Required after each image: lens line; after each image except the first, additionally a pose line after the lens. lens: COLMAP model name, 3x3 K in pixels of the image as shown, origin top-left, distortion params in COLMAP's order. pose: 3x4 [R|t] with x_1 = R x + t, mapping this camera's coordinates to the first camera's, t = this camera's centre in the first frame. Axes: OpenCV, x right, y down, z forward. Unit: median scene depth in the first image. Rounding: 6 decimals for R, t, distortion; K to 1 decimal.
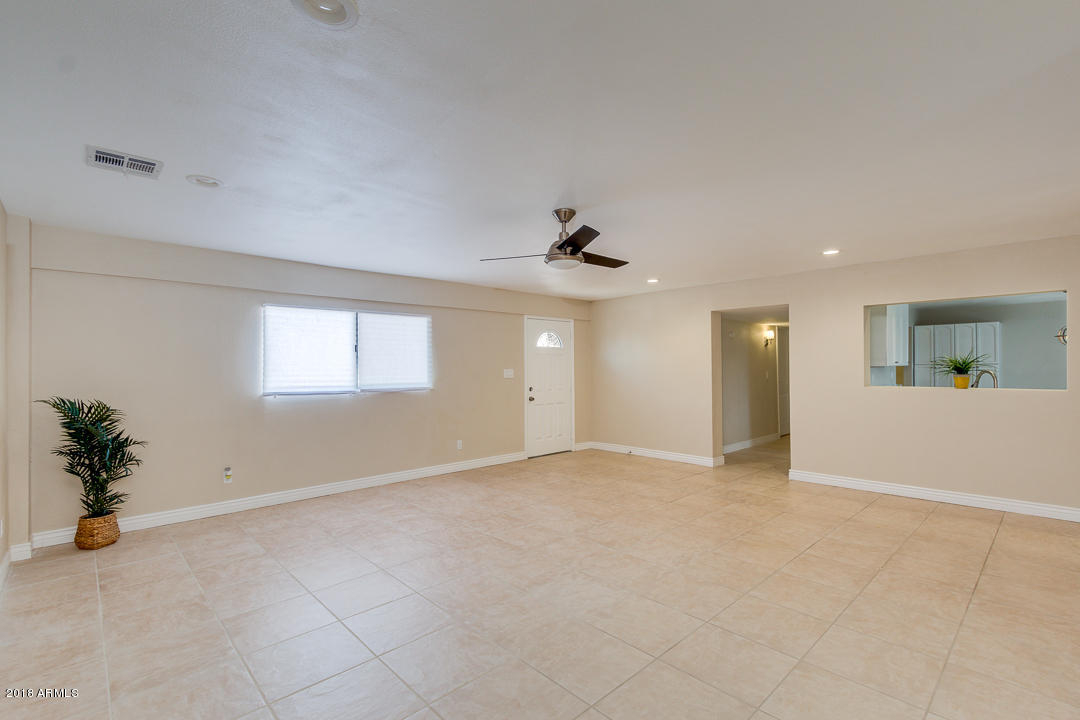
lens RADIAL K [[486.3, 0, 539.2], [0, 486.3, 361.8], [0, 0, 1]] dist [0.000321, -0.000326]
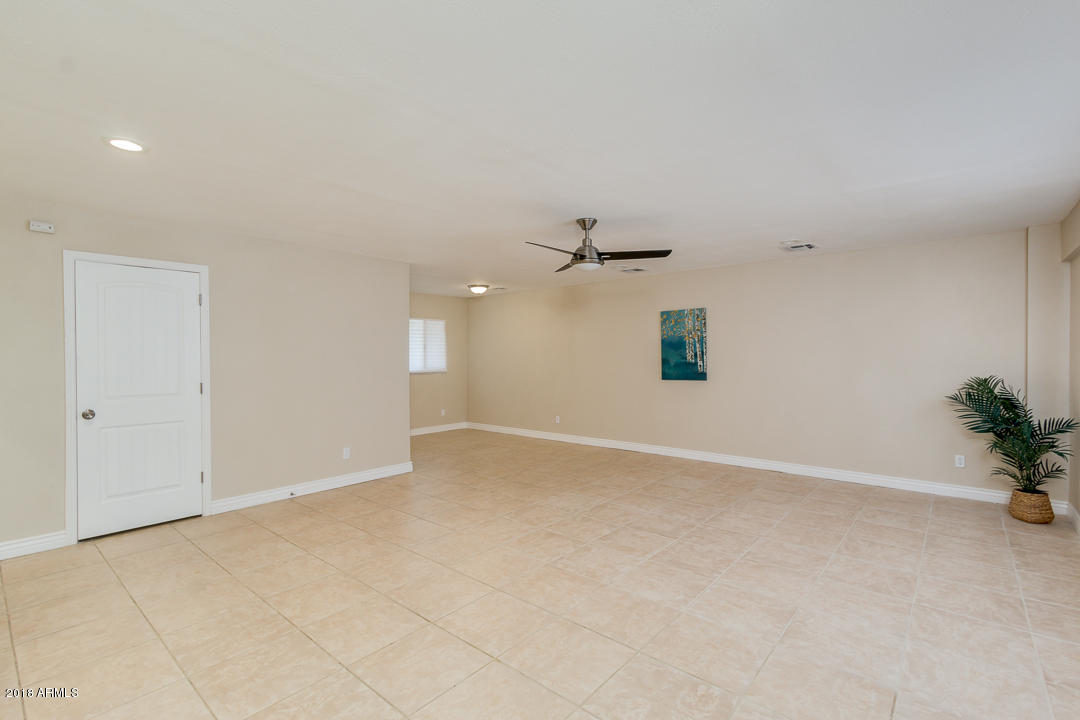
lens RADIAL K [[496.2, 0, 549.6], [0, 496.2, 367.3], [0, 0, 1]] dist [0.001050, 0.000375]
pose [[-0.991498, 0.013308, -0.129440, 0.238683], [0.011588, 0.999834, 0.014034, 0.015735], [0.129606, 0.012415, -0.991488, 1.750491]]
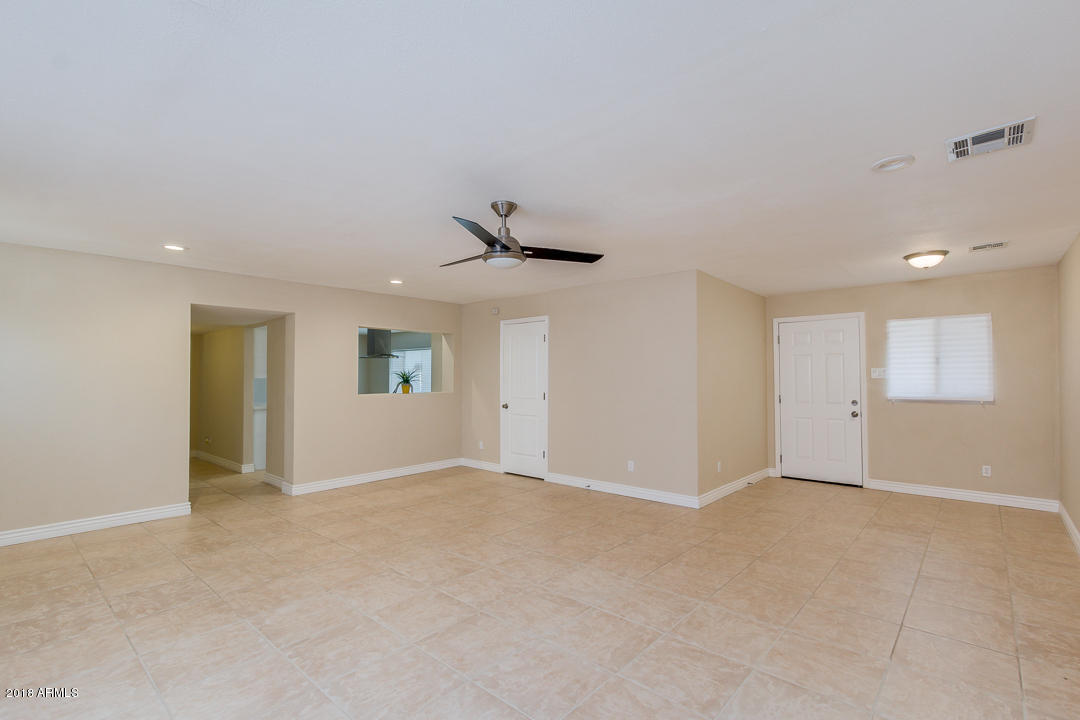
lens RADIAL K [[500.6, 0, 550.2], [0, 500.6, 362.4], [0, 0, 1]] dist [0.002551, -0.000035]
pose [[-0.101079, 0.031095, 0.994392, -0.717517], [-0.007737, 0.999457, -0.032040, 0.010232], [-0.994848, -0.010932, -0.100784, 0.823732]]
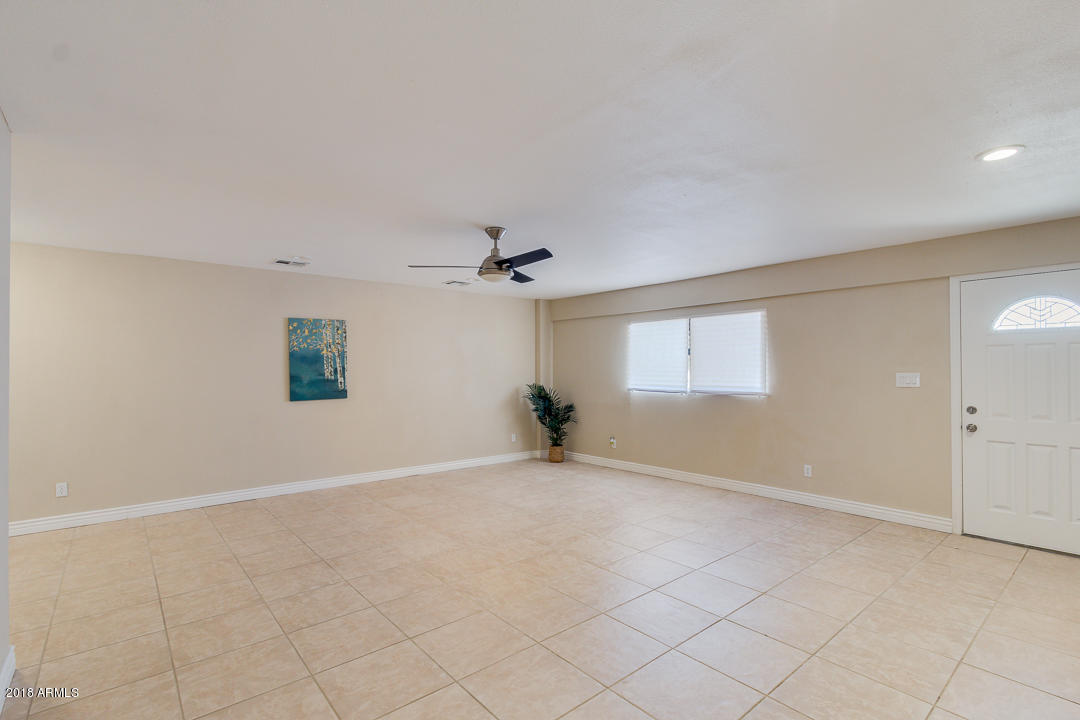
lens RADIAL K [[496.2, 0, 549.6], [0, 496.2, 367.3], [0, 0, 1]] dist [0.001050, 0.000375]
pose [[-0.030295, 0.001255, -0.999540, 0.954003], [0.014553, 0.999894, 0.000814, 0.002218], [0.999435, -0.014522, -0.030310, 0.942180]]
